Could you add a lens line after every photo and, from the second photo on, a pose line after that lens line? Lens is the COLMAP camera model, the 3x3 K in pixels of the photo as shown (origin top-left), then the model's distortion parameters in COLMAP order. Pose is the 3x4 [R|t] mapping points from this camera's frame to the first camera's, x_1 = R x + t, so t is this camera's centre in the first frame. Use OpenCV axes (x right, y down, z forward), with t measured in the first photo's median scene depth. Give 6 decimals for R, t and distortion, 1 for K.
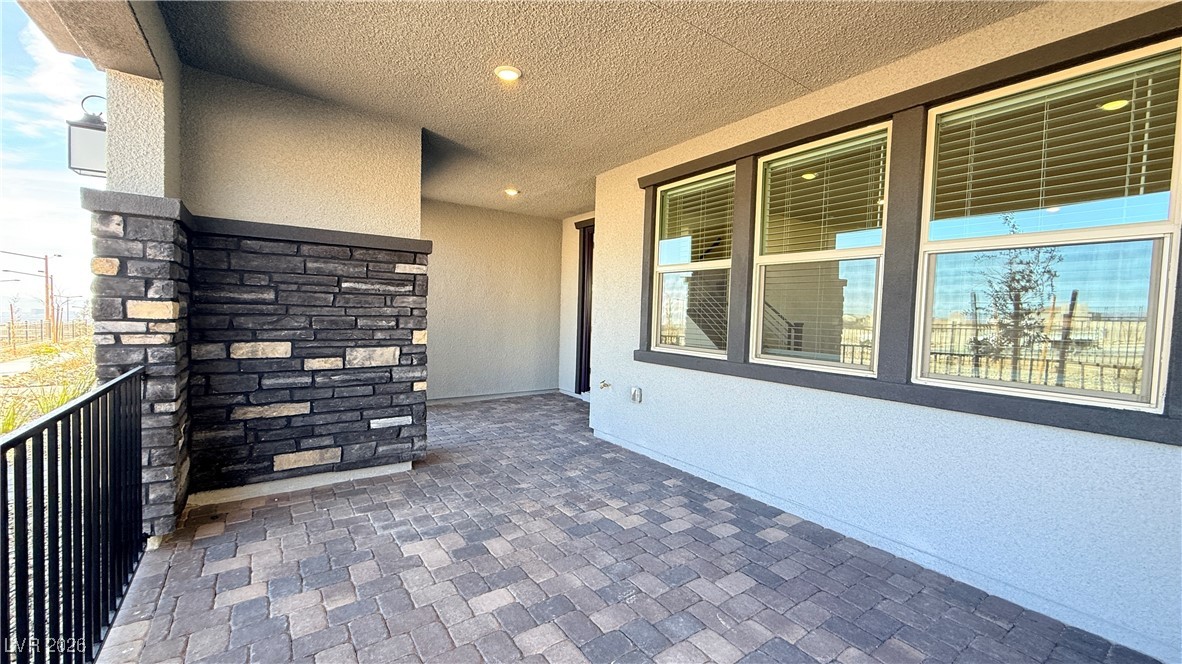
lens RADIAL K [[469.6, 0, 586.8], [0, 469.6, 331.0], [0, 0, 1]] dist [-0.000091, -0.000231]
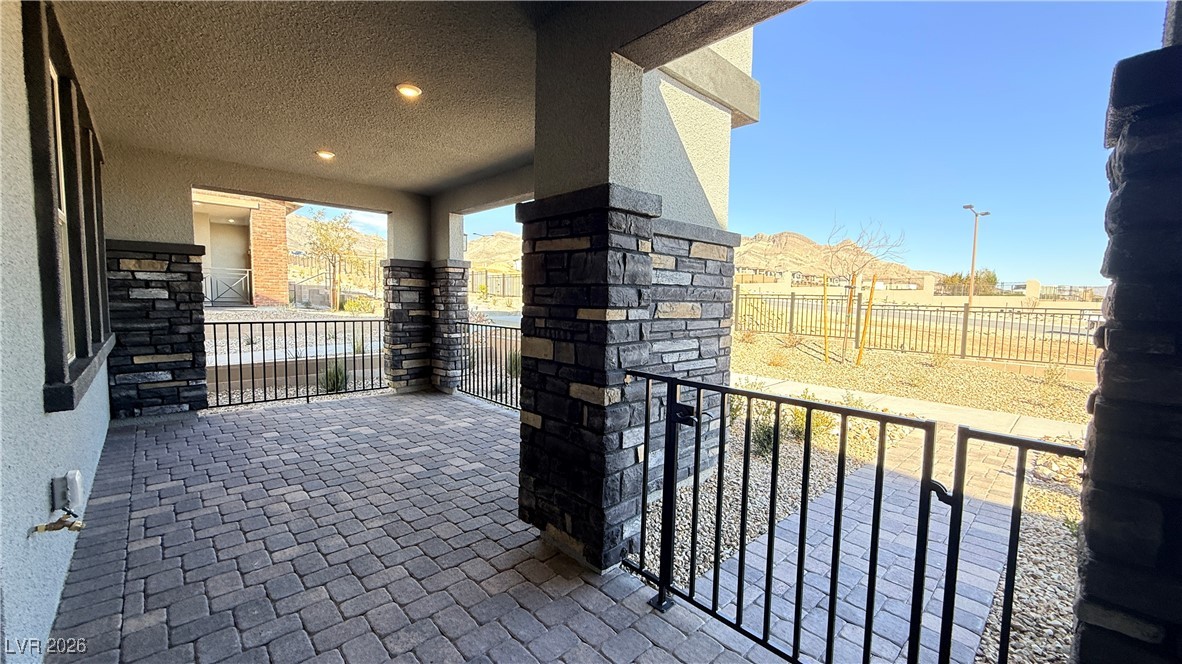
lens RADIAL K [[469.6, 0, 586.8], [0, 469.6, 331.0], [0, 0, 1]] dist [-0.000091, -0.000231]
pose [[-0.989250, -0.036733, -0.141548, -0.459314], [-0.052692, 0.992456, 0.110703, -0.123598], [0.136414, 0.116972, -0.983722, 2.288556]]
